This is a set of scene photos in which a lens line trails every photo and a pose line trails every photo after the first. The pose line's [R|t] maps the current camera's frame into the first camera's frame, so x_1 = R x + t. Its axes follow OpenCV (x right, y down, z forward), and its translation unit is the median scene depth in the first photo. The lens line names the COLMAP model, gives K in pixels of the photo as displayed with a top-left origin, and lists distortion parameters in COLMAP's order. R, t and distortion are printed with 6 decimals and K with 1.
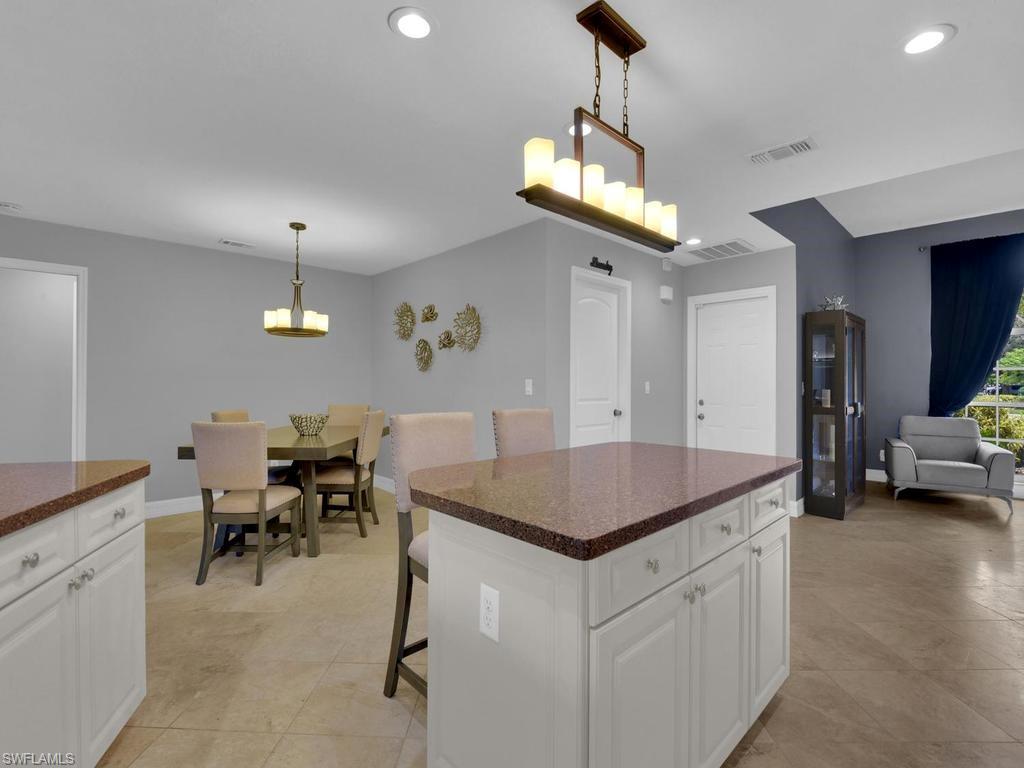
lens RADIAL K [[470.9, 0, 507.8], [0, 470.9, 378.6], [0, 0, 1]] dist [-0.014998, -0.001229]
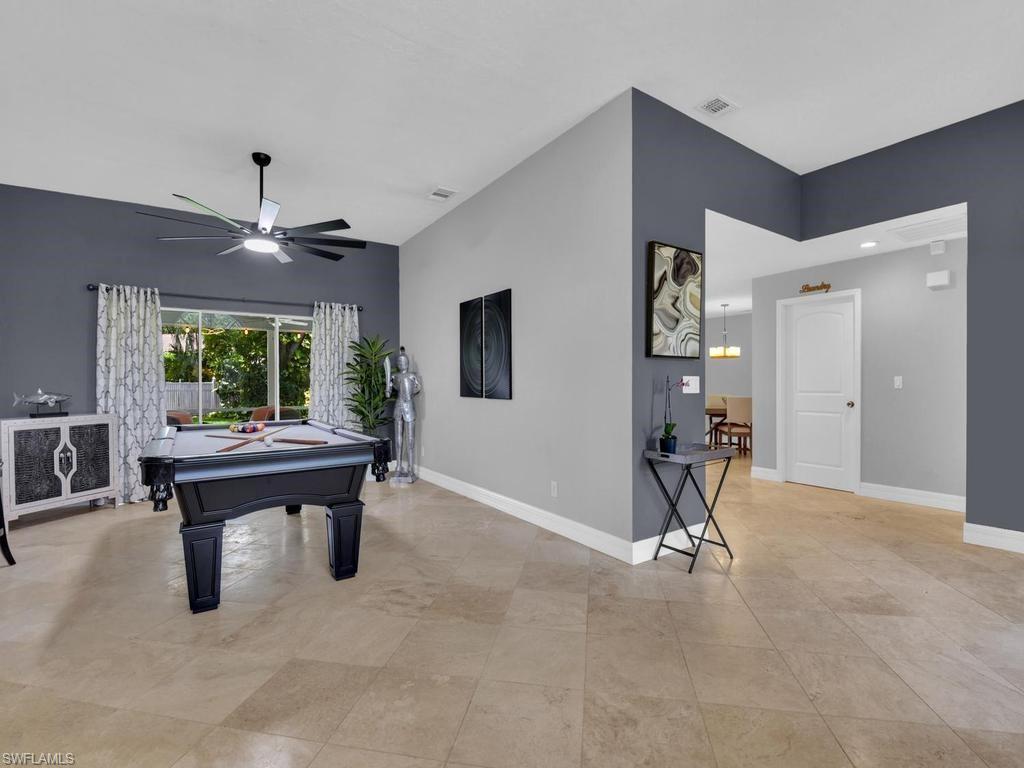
lens RADIAL K [[469.7, 0, 531.4], [0, 469.7, 387.6], [0, 0, 1]] dist [-0.012655, -0.000572]
pose [[-0.131740, 0.002361, -0.991282, 1.547592], [0.014568, 0.999894, 0.000446, 0.020509], [0.991177, -0.014383, -0.131760, 0.385004]]
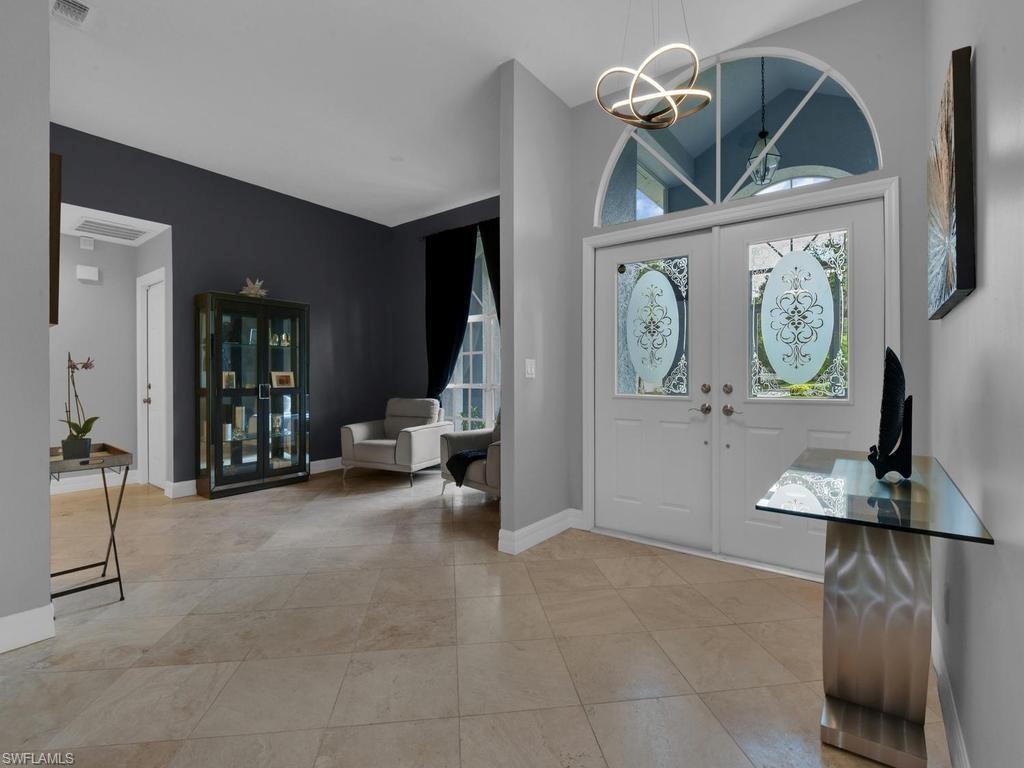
lens RADIAL K [[459.5, 0, 512.0], [0, 459.5, 384.0], [0, 0, 1]] dist [-0.036151, 0.000174]
pose [[0.984013, -0.005727, 0.178005, 1.195451], [0.001490, 0.999713, 0.023928, 0.030055], [-0.178091, -0.023280, 0.983739, -0.071606]]
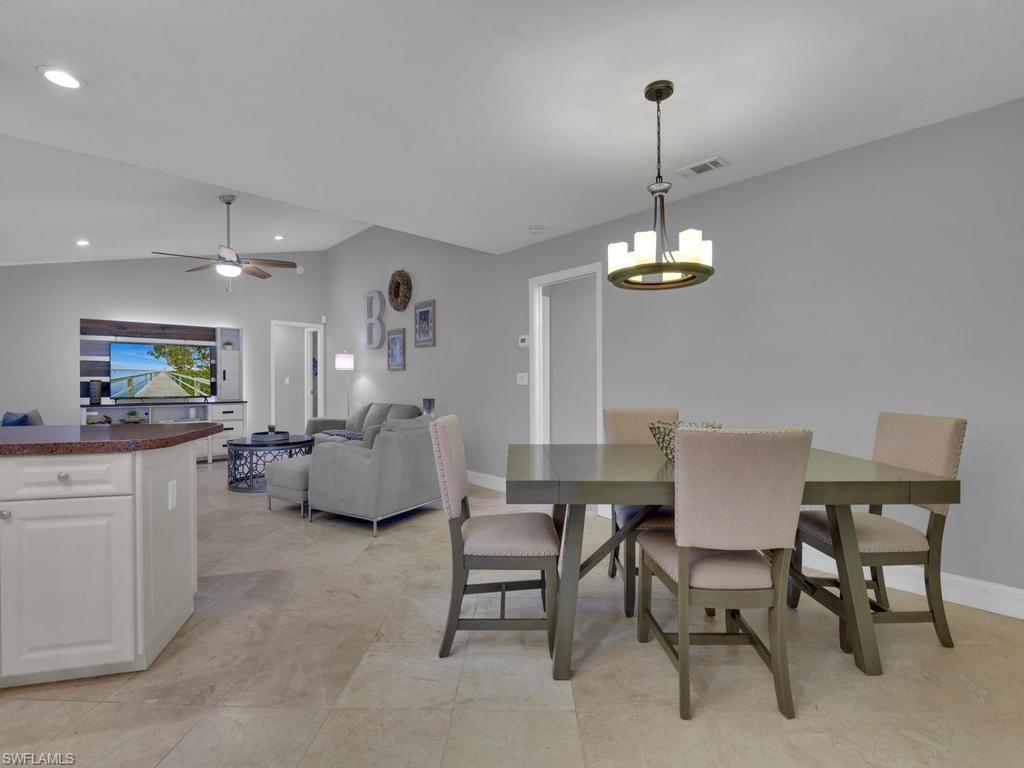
lens RADIAL K [[470.9, 0, 507.8], [0, 470.9, 378.6], [0, 0, 1]] dist [-0.014998, -0.001229]
pose [[-0.005866, -0.012751, -0.999901, 0.105352], [0.015880, 0.999791, -0.012843, 0.026118], [0.999857, -0.015954, -0.005663, 0.749475]]
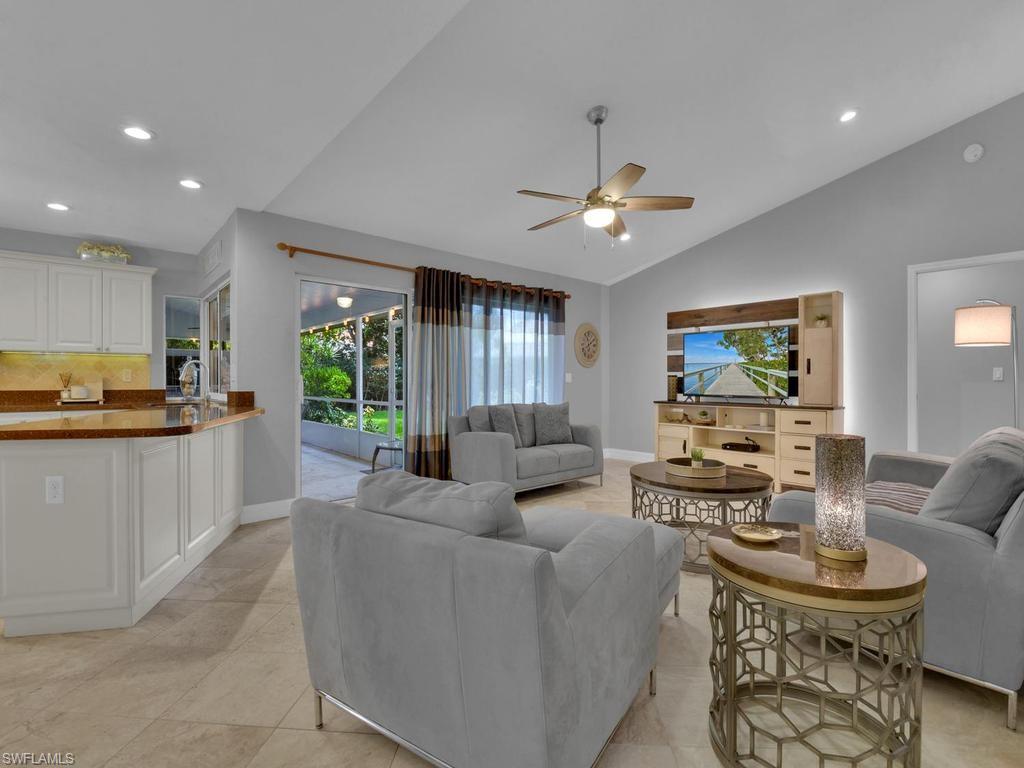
lens RADIAL K [[470.9, 0, 507.8], [0, 470.9, 378.6], [0, 0, 1]] dist [-0.014998, -0.001229]
pose [[-0.999510, -0.003567, 0.031103, -0.882034], [-0.004117, 0.999836, -0.017637, 0.028495], [-0.031035, -0.017756, -0.999361, 0.866752]]
